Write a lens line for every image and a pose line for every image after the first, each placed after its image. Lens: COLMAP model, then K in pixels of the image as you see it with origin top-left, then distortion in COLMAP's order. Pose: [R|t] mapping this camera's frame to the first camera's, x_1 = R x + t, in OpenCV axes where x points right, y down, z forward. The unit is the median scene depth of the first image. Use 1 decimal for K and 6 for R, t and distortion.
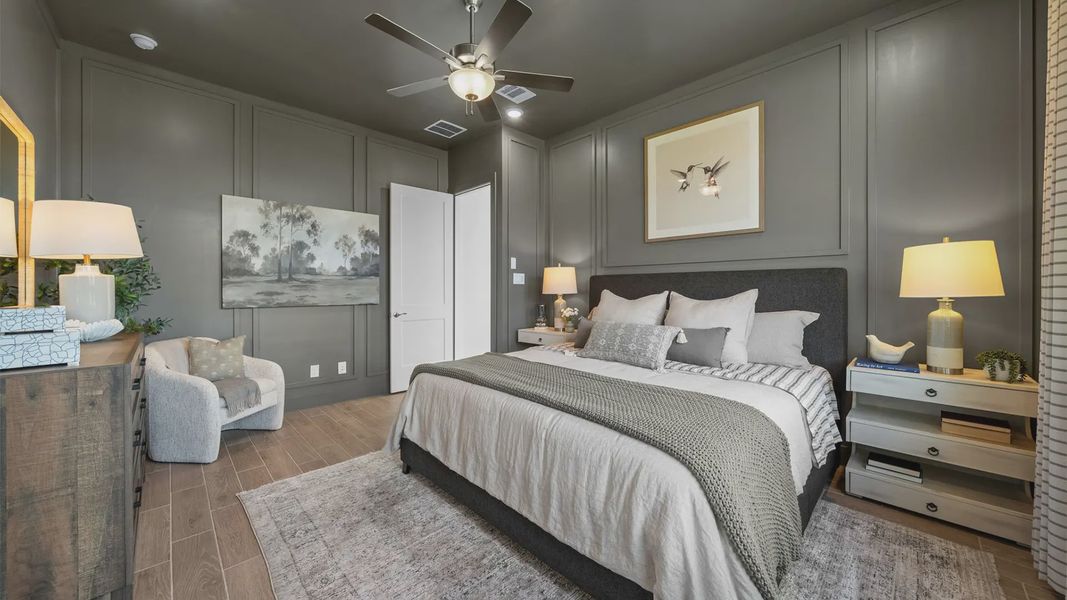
lens RADIAL K [[388.6, 0, 534.6], [0, 388.6, 304.9], [0, 0, 1]] dist [-0.001502, -0.000015]
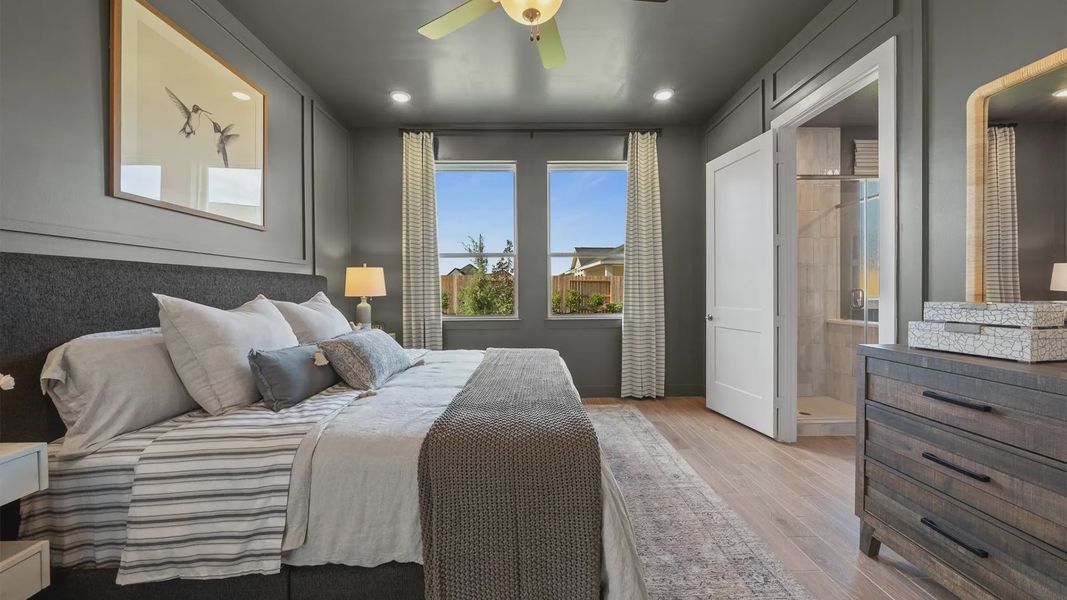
lens RADIAL K [[377.6, 0, 530.8], [0, 377.6, 300.1], [0, 0, 1]] dist [-0.004384, -0.000145]
pose [[-0.720255, -0.010558, 0.693629, -0.642656], [0.025984, 0.998772, 0.042183, -0.049195], [-0.693222, 0.048406, -0.719096, 1.492167]]
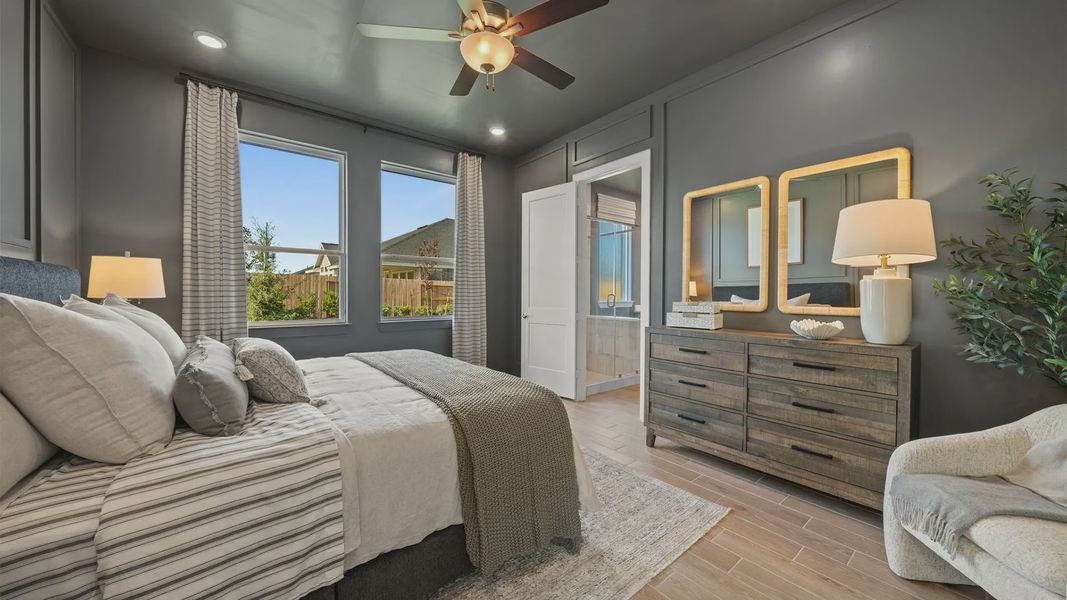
lens RADIAL K [[388.6, 0, 534.6], [0, 388.6, 304.9], [0, 0, 1]] dist [-0.001502, -0.000015]
pose [[-0.995842, -0.006181, 0.090891, -0.348819], [-0.001251, 0.998530, 0.054193, -0.059439], [-0.091093, 0.053854, -0.994385, 1.850259]]
